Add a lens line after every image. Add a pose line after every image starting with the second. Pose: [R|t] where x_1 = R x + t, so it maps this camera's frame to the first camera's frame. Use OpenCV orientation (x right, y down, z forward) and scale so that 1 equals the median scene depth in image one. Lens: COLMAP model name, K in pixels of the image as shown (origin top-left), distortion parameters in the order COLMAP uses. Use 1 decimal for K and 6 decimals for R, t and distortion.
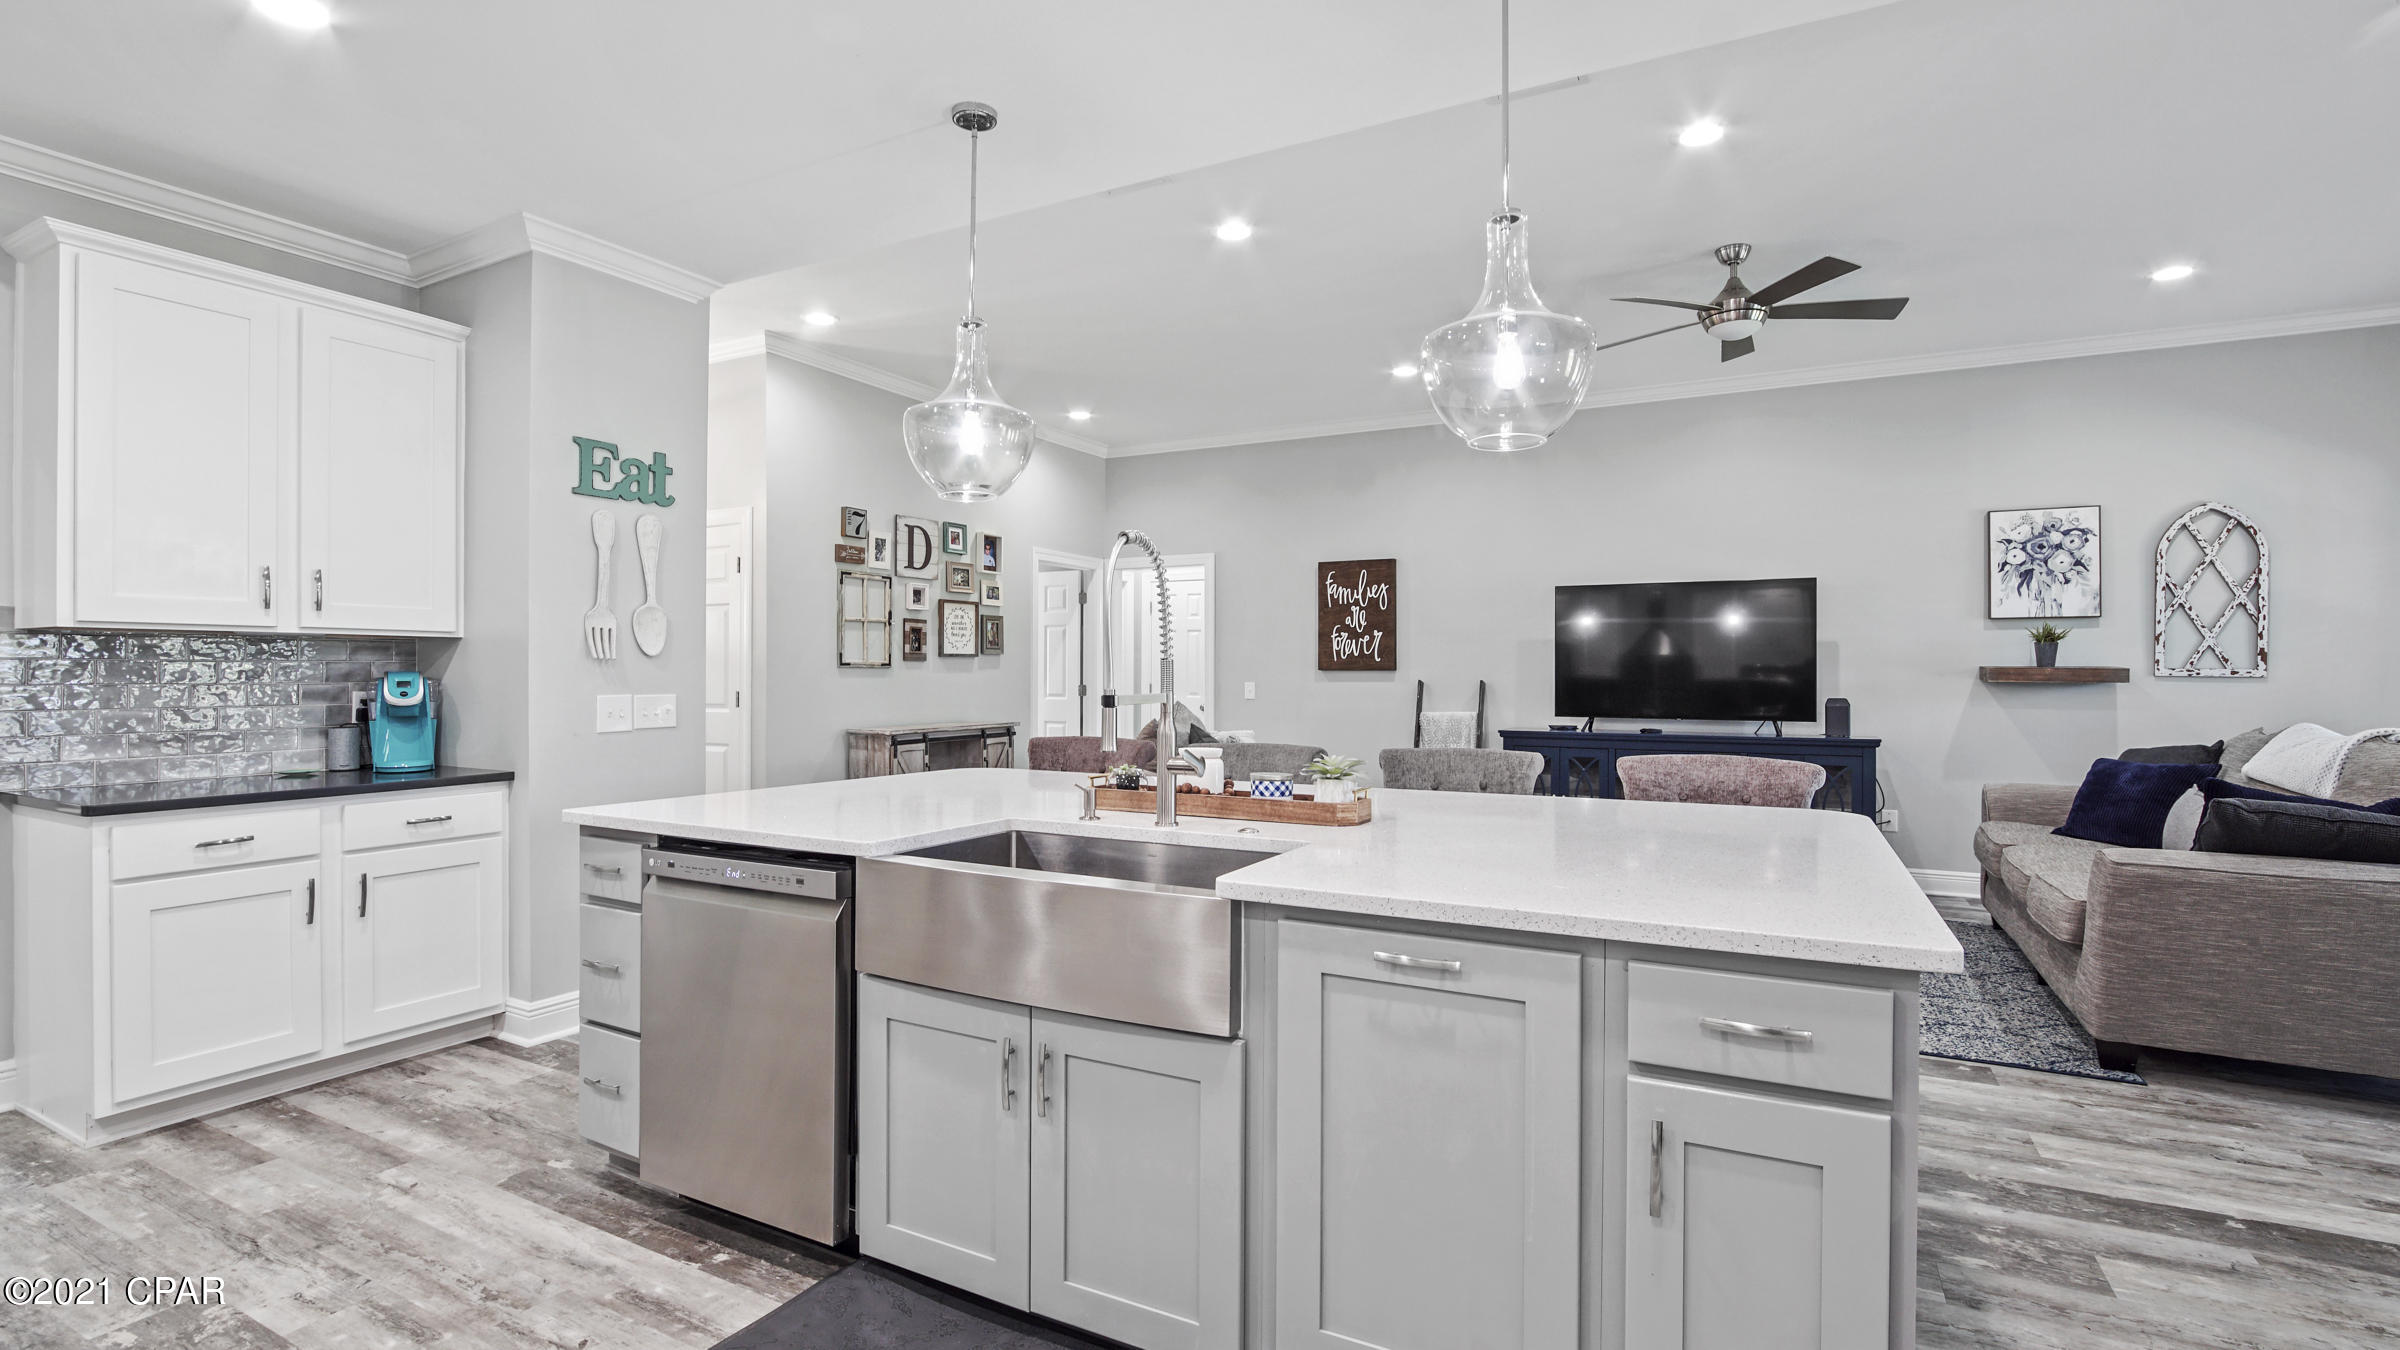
lens RADIAL K [[1093.9, 0, 1176.2], [0, 1093.9, 667.1], [0, 0, 1]] dist [-0.022517, 0.004065]
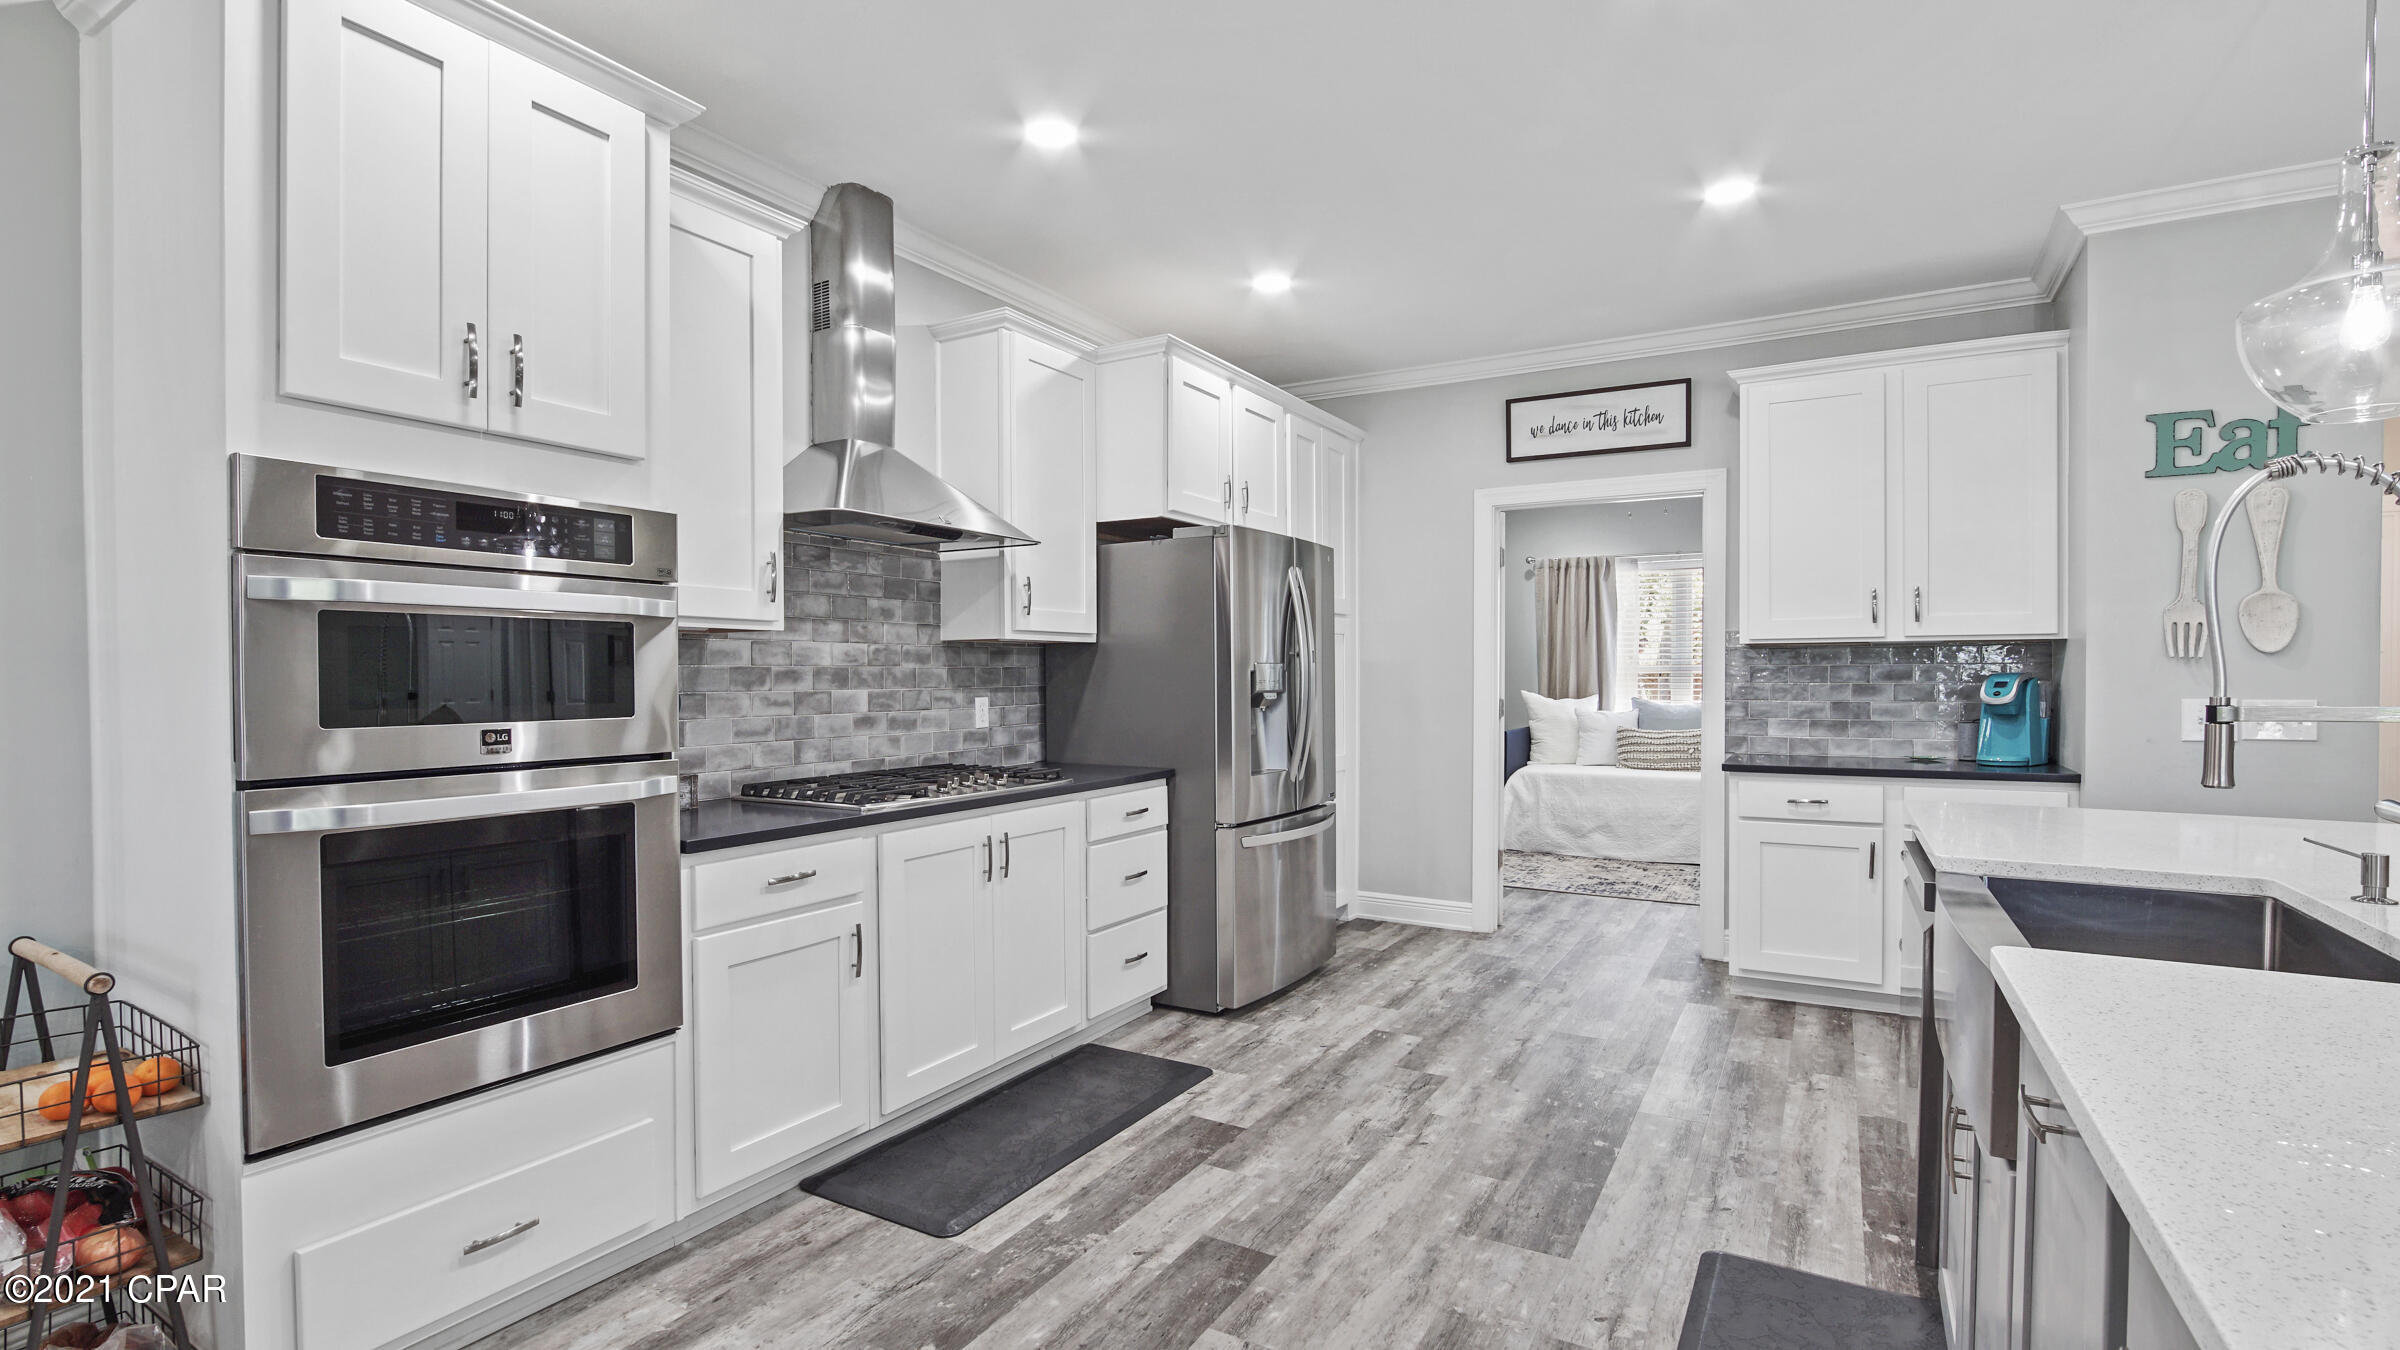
lens RADIAL K [[1093.9, 0, 1188.3], [0, 1093.9, 695.4], [0, 0, 1]] dist [-0.022517, 0.004065]
pose [[-0.036839, 0.017186, -0.999173, 0.246466], [0.009024, 0.999817, 0.016864, 0.000580], [0.999280, -0.008395, -0.036987, 0.144956]]
